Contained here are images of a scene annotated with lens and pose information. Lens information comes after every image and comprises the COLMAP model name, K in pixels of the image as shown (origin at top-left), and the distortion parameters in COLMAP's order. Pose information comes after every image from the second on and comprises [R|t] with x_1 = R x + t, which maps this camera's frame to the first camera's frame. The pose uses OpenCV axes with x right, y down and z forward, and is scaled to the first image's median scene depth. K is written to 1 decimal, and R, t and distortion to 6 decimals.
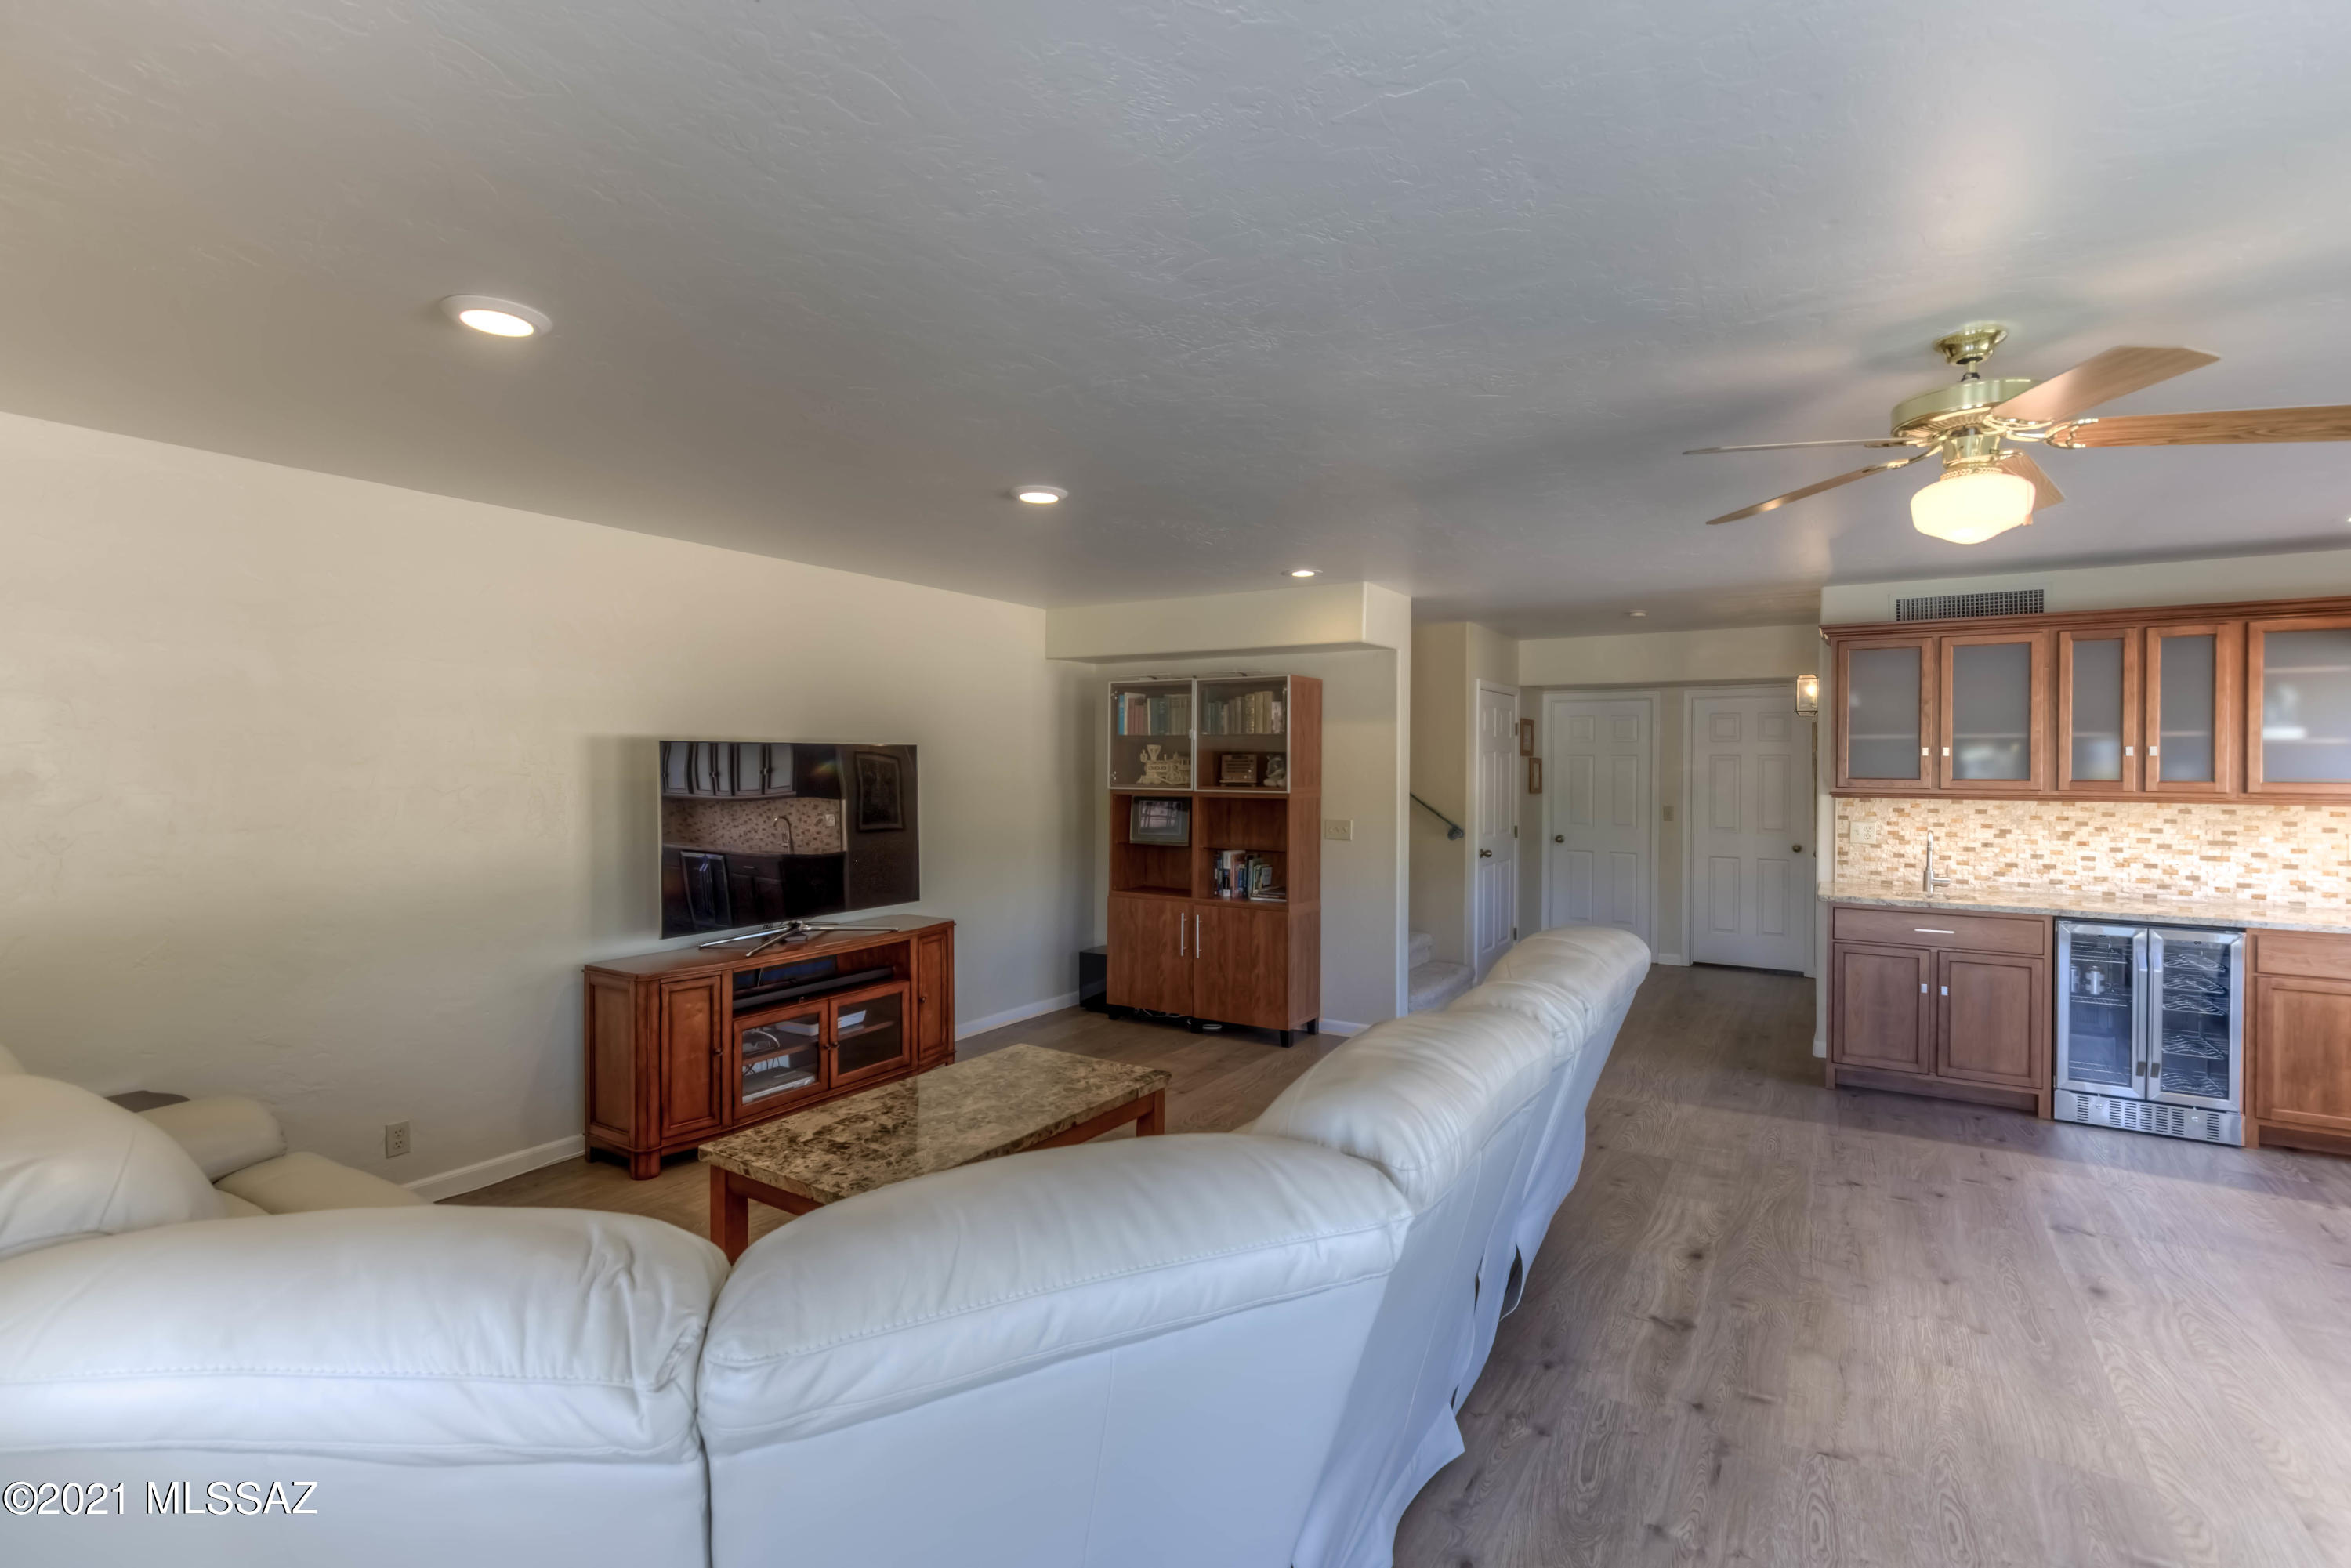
lens RADIAL K [[1072.7, 0, 1175.5], [0, 1072.7, 784.0], [0, 0, 1]] dist [-0.002077, -0.000193]
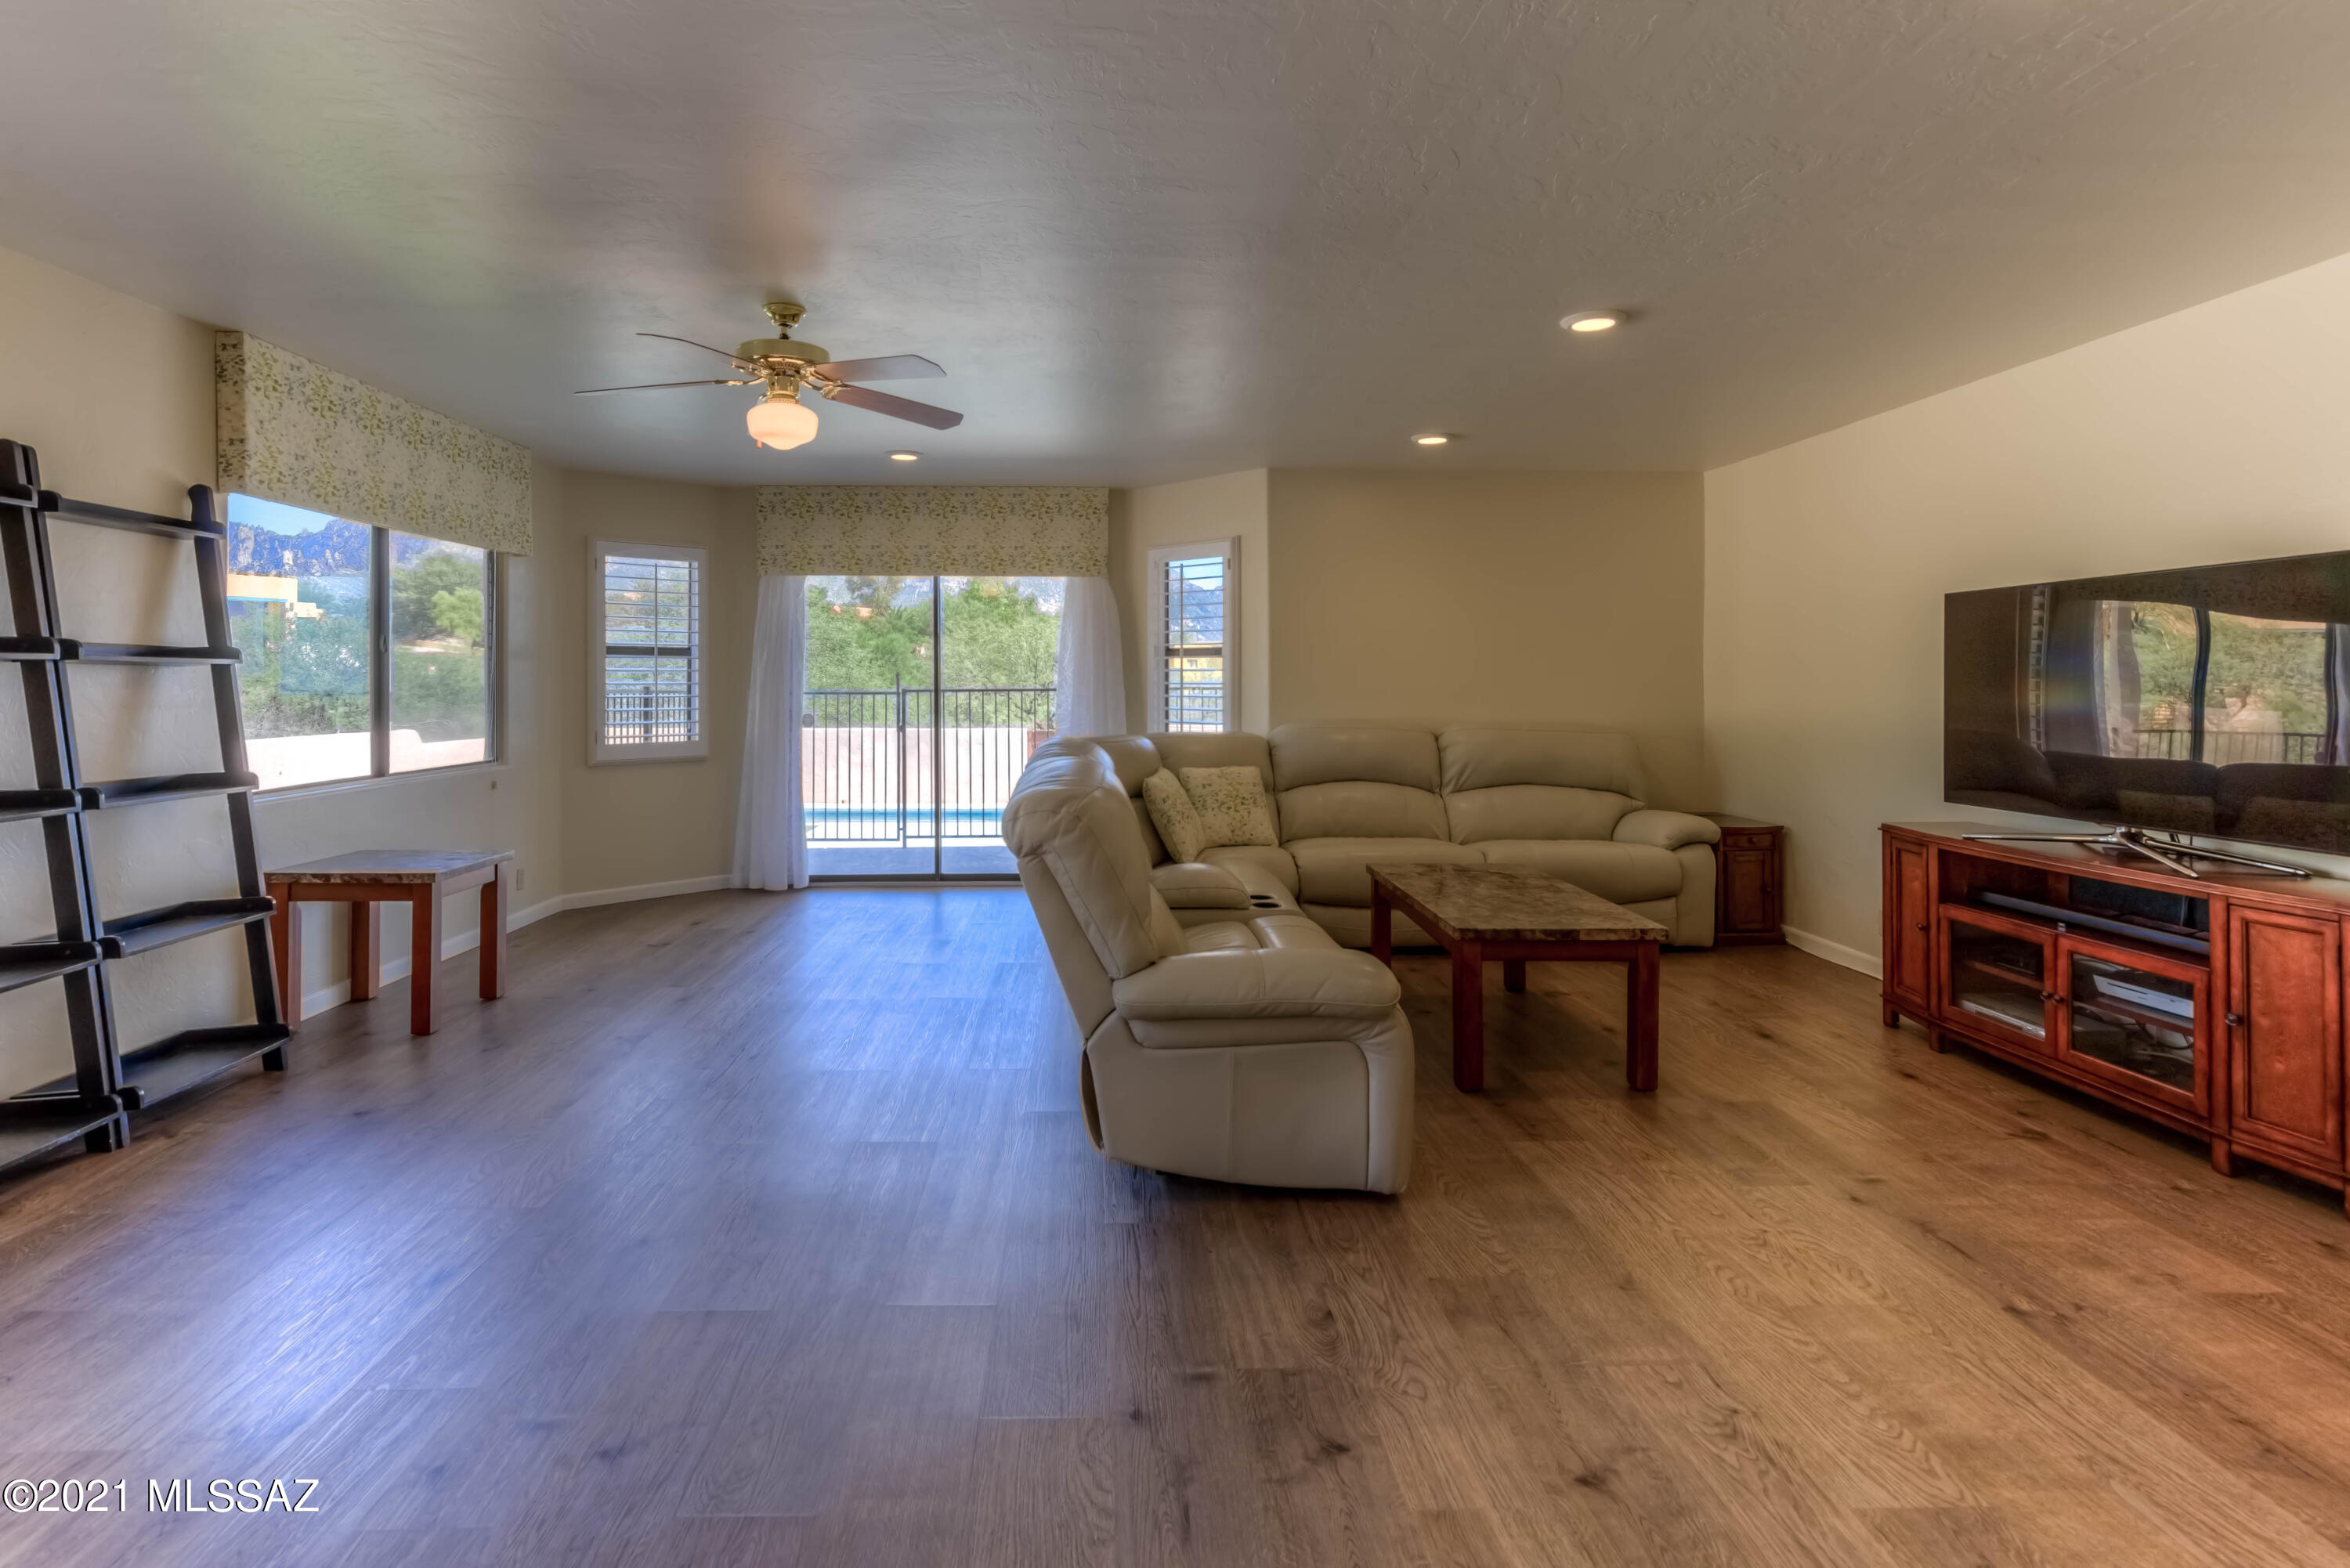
lens RADIAL K [[1143.3, 0, 1133.0], [0, 1143.3, 686.7], [0, 0, 1]] dist [-0.003540, -0.000596]
pose [[-0.825795, -0.002408, -0.563965, 0.793161], [-0.012194, 0.999833, 0.013586, 0.044523], [0.563838, 0.018096, -0.825687, 1.651214]]
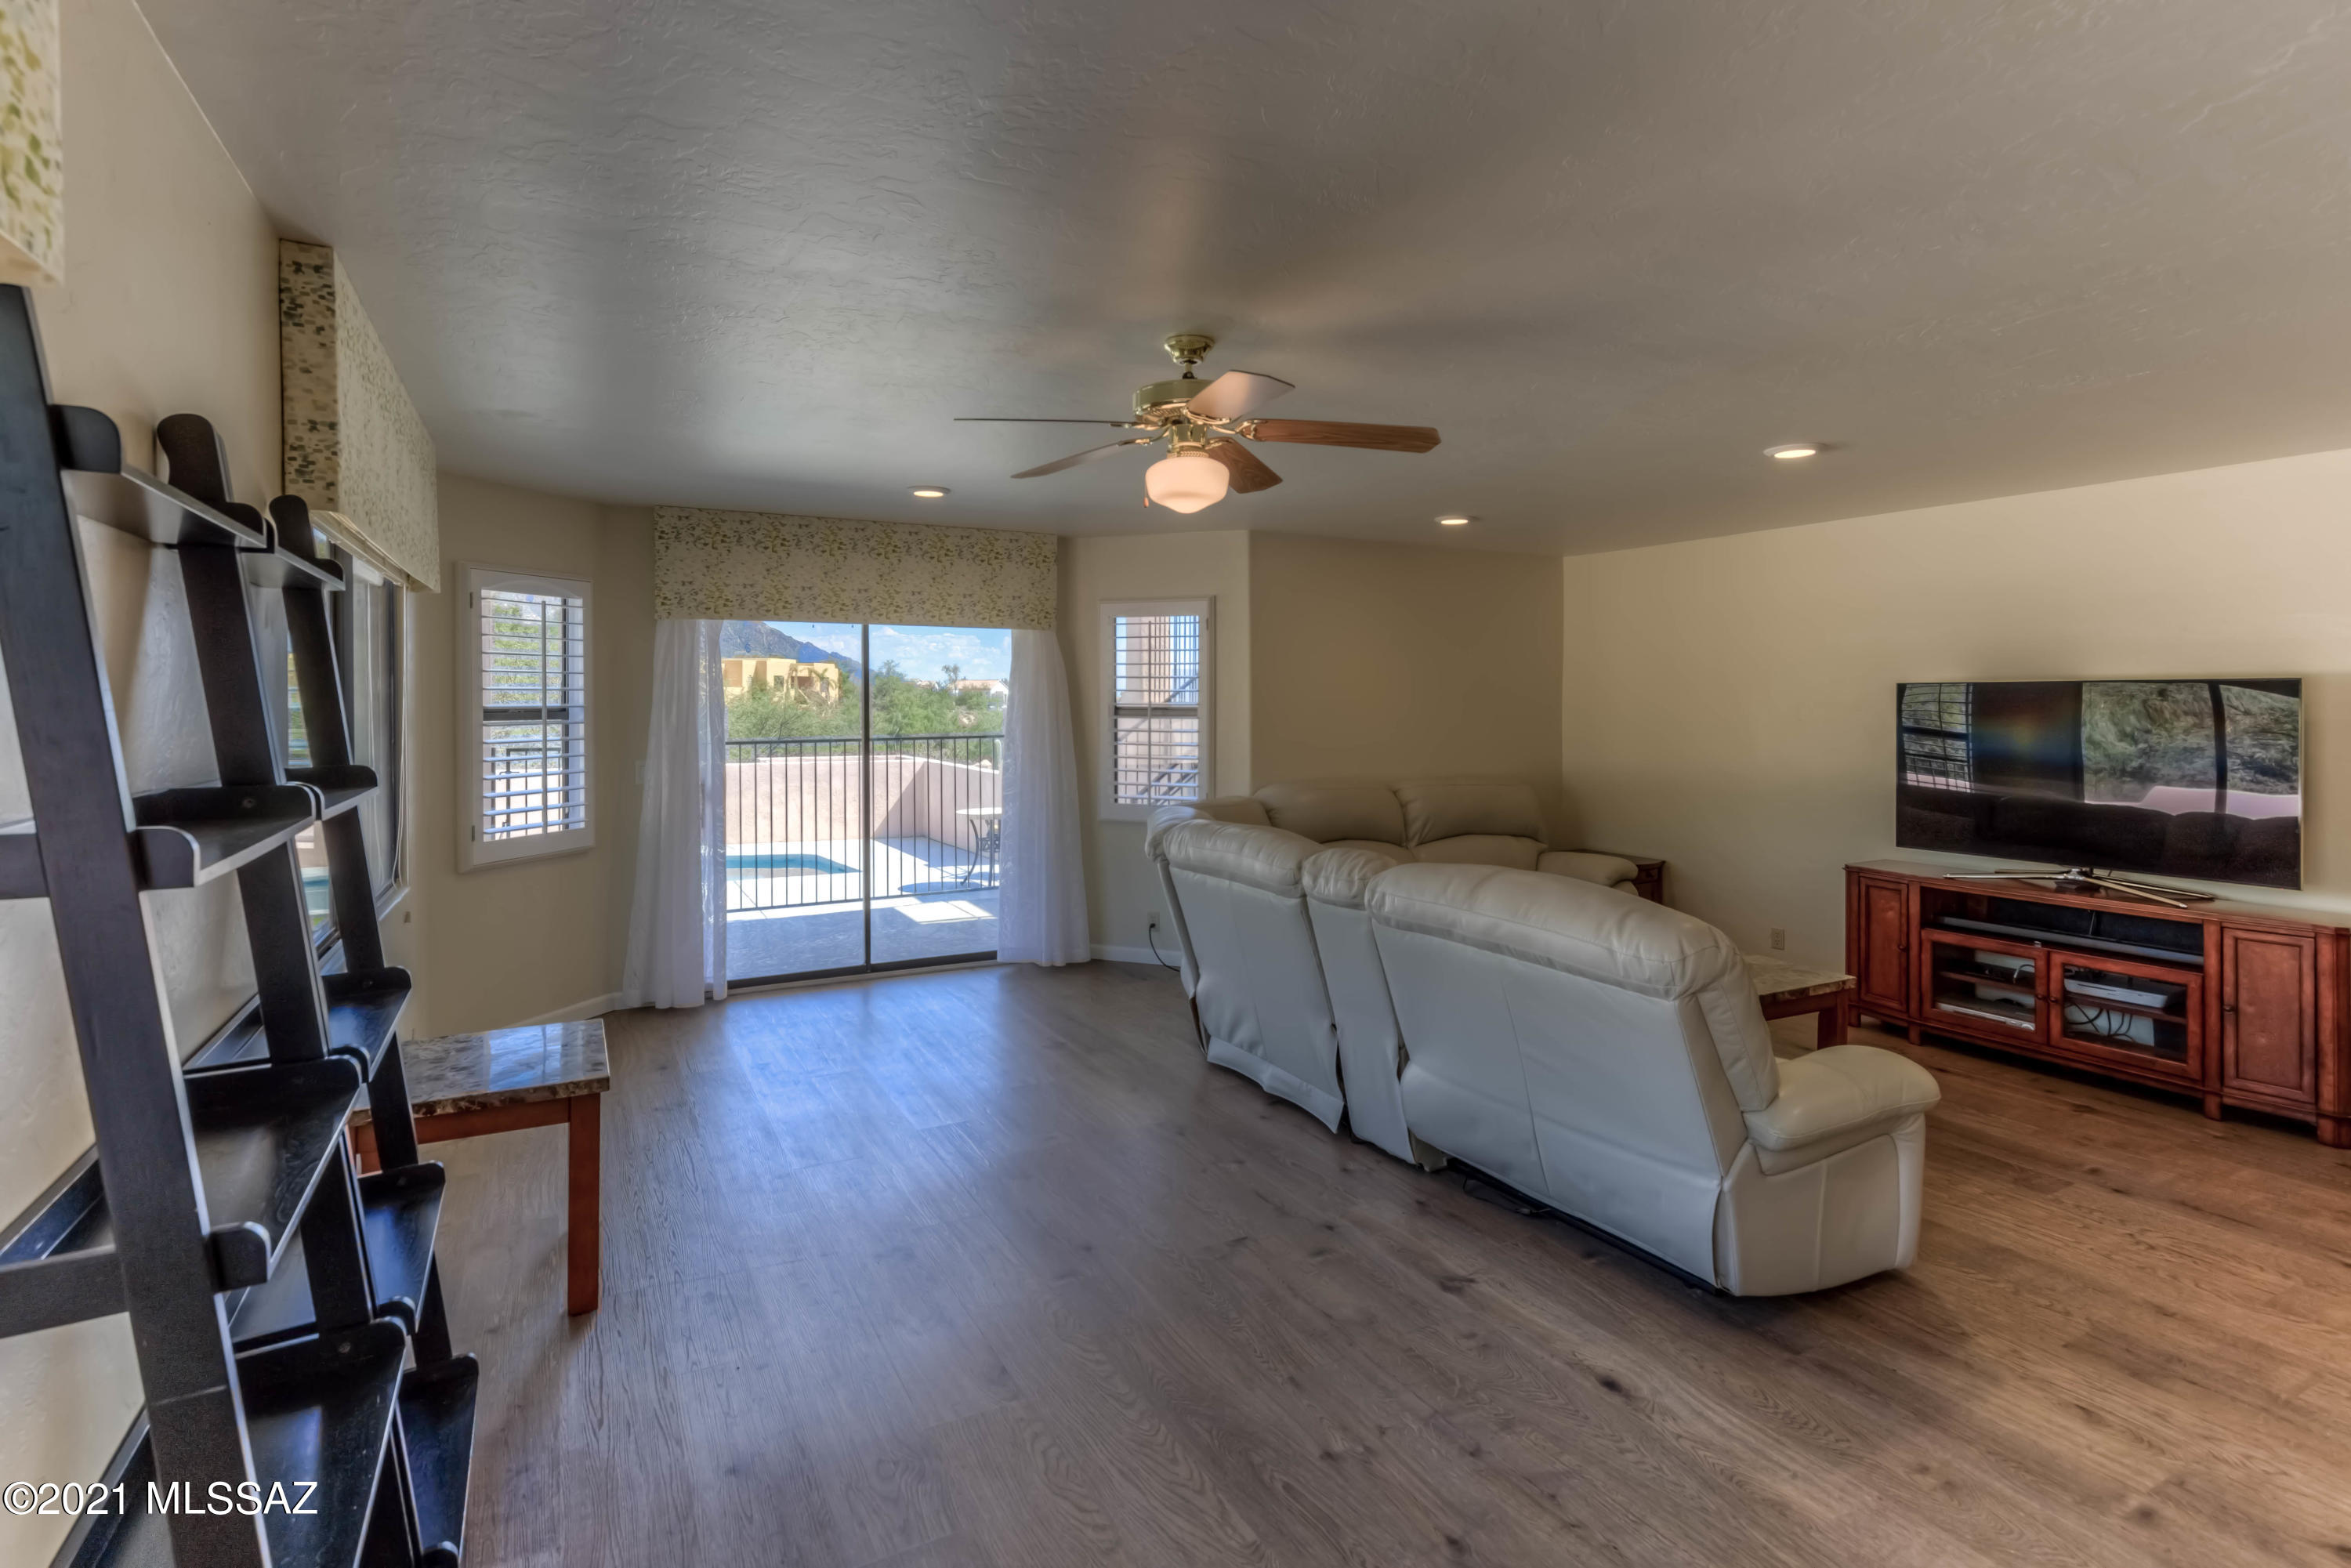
lens RADIAL K [[1109.4, 0, 1125.6], [0, 1109.4, 715.1], [0, 0, 1]] dist [-0.000701, 0.000371]
pose [[-0.505047, 0.009164, -0.863043, 1.203839], [-0.015536, 0.999685, 0.019707, -0.016145], [0.862952, 0.023361, -0.504745, 1.014126]]
